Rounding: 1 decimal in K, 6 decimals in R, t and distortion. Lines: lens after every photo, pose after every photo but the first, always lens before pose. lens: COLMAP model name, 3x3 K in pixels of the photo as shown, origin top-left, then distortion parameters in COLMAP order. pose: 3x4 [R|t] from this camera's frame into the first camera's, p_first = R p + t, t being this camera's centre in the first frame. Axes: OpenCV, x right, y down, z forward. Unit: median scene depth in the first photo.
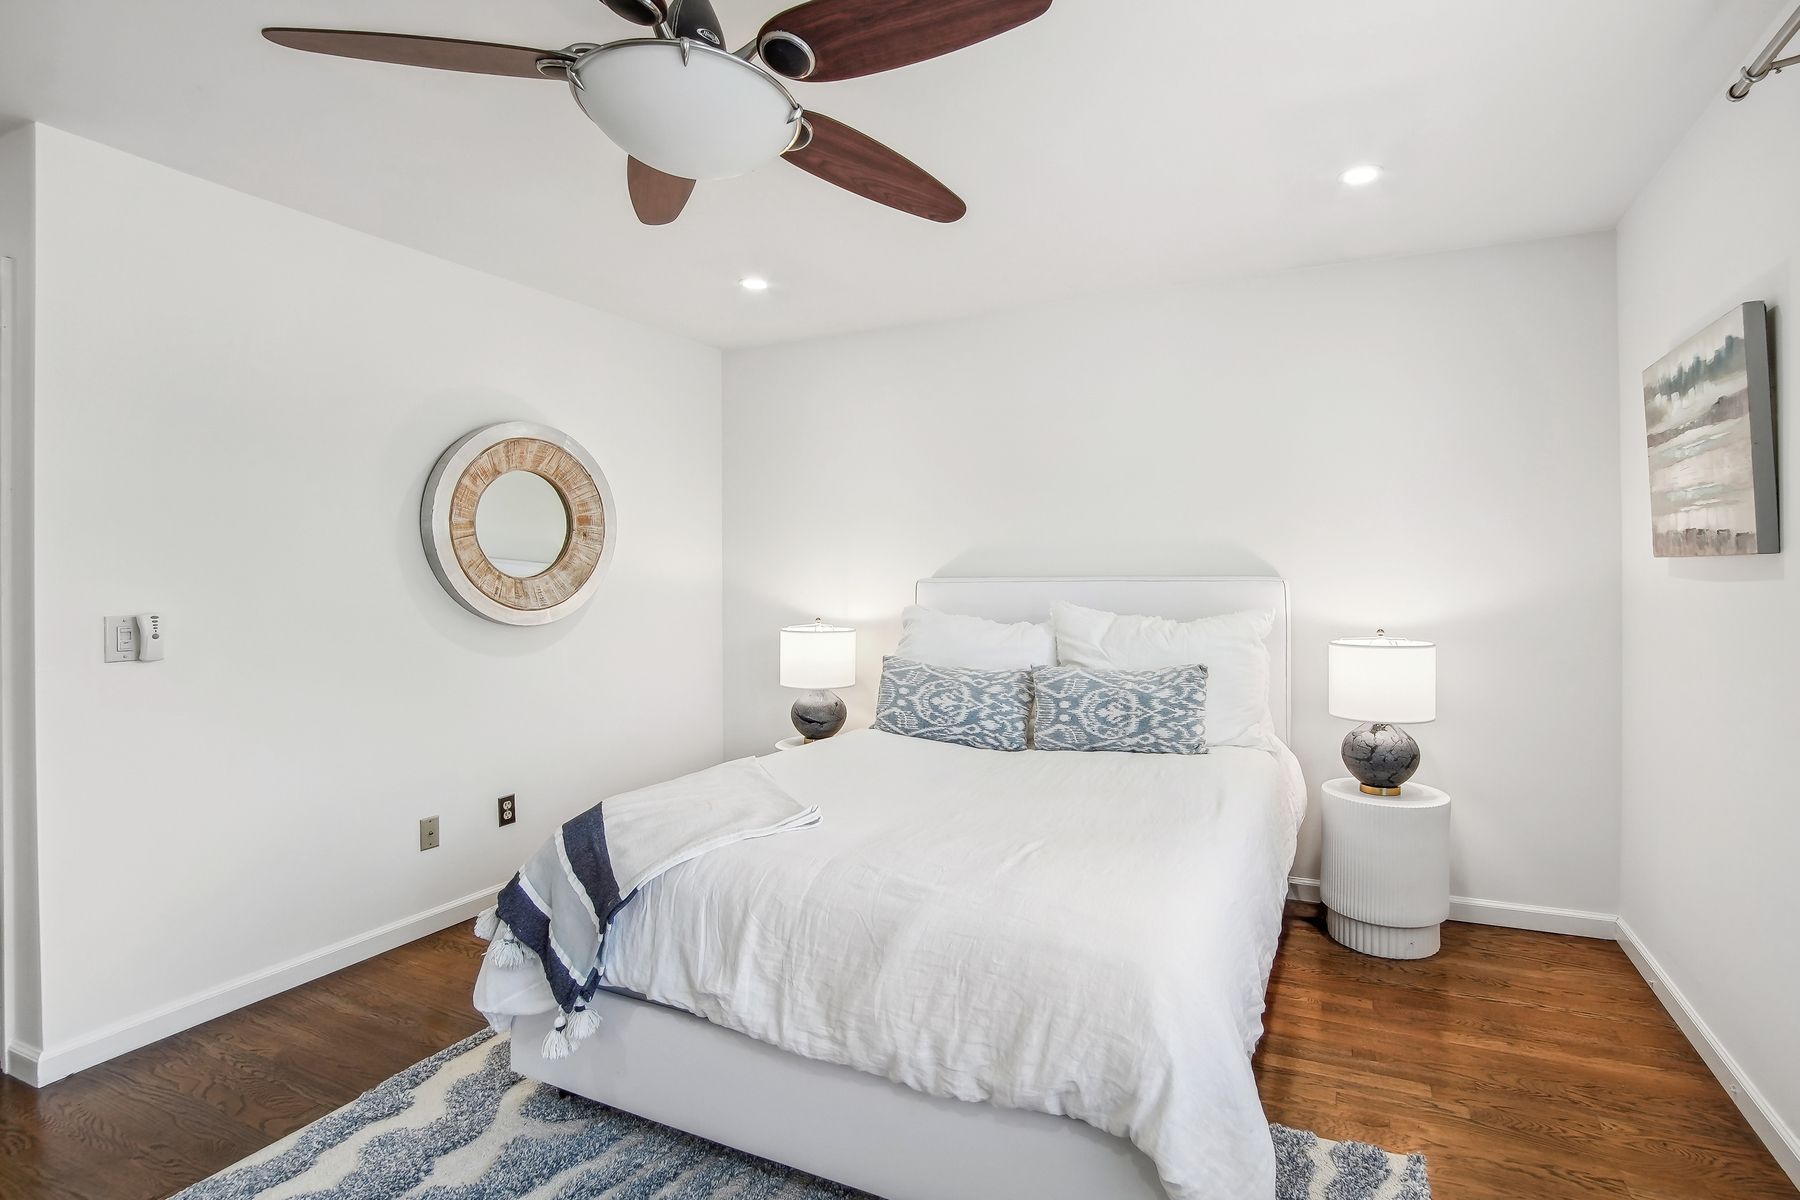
lens RADIAL K [[814.8, 0, 893.3], [0, 814.8, 589.0], [0, 0, 1]] dist [-0.040277, -0.000087]
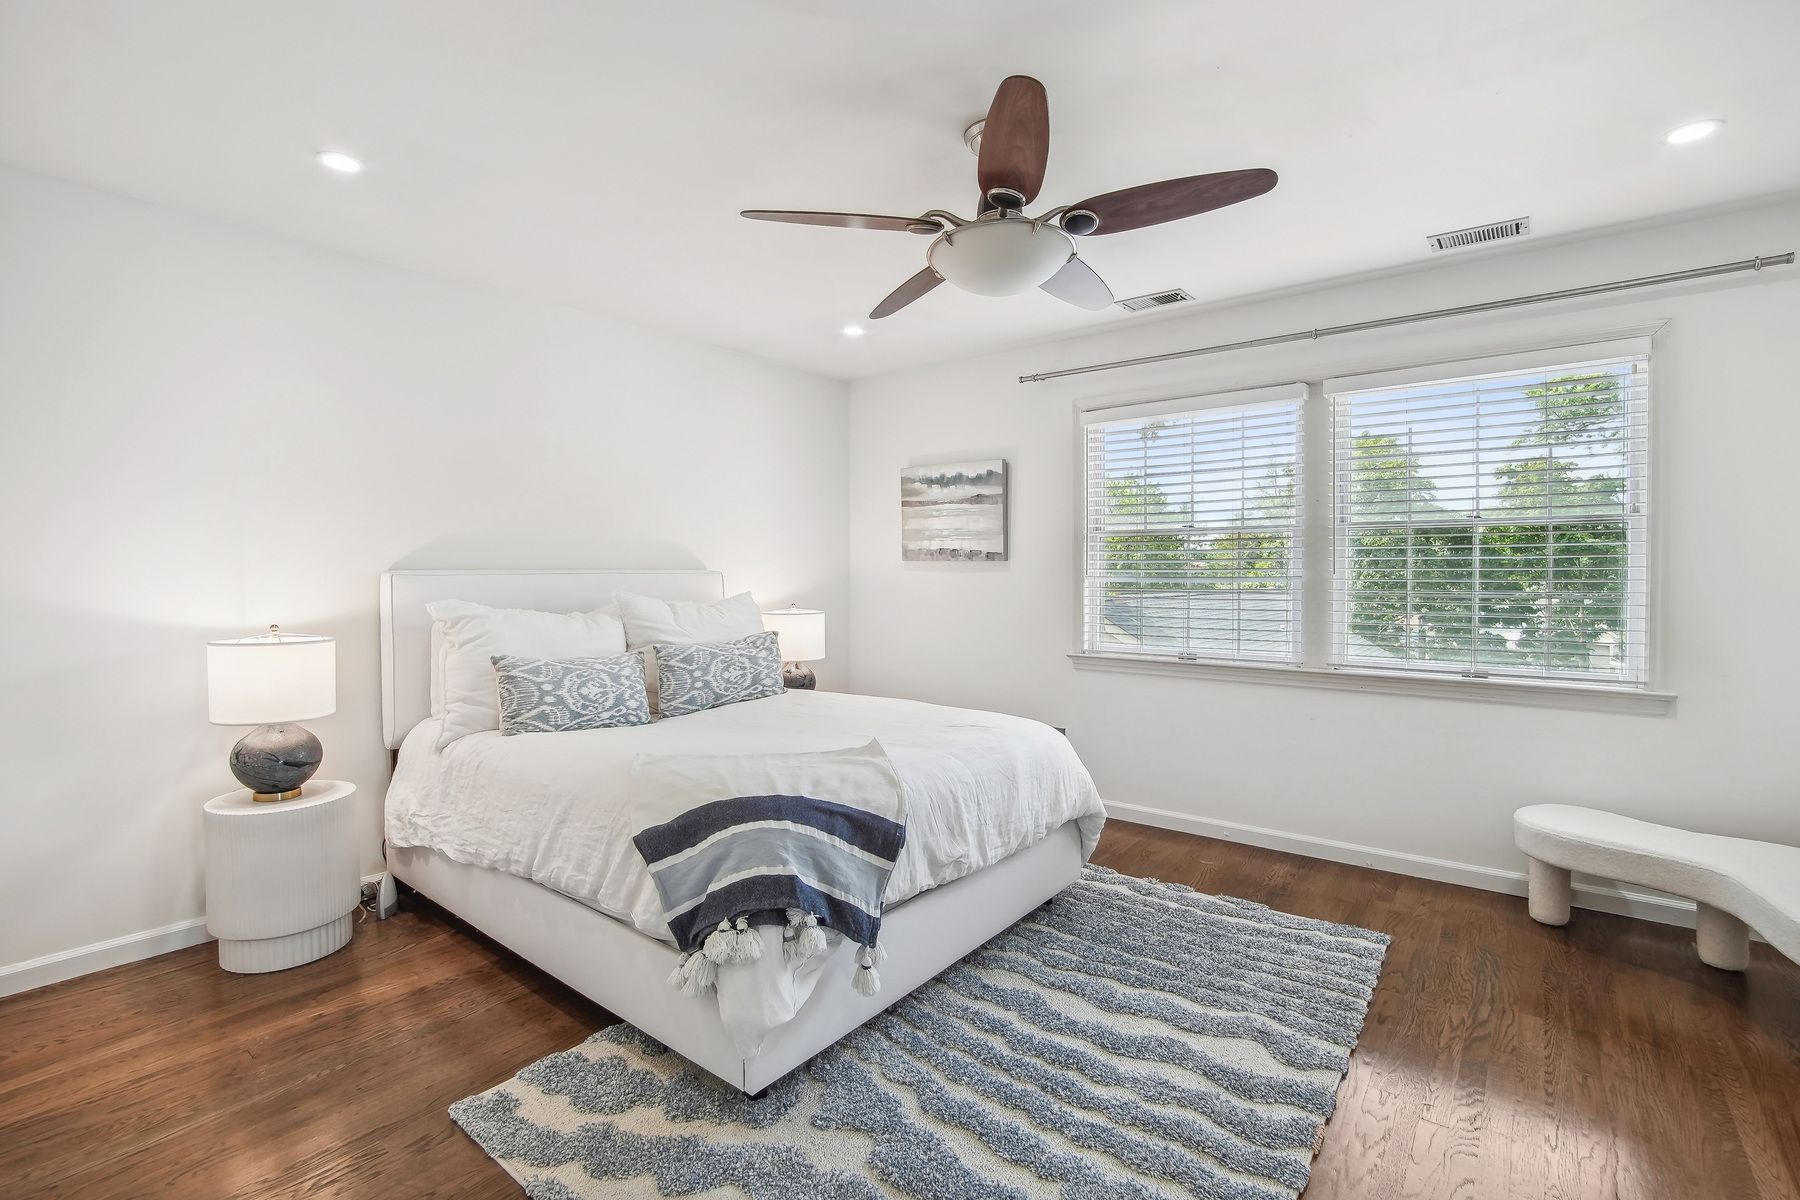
lens RADIAL K [[814.8, 0, 893.3], [0, 814.8, 589.0], [0, 0, 1]] dist [-0.040277, -0.000087]
pose [[0.262894, -0.018847, 0.964641, -0.861248], [0.012551, 0.999791, 0.016114, -0.001645], [-0.964743, 0.007871, 0.263075, 0.378046]]
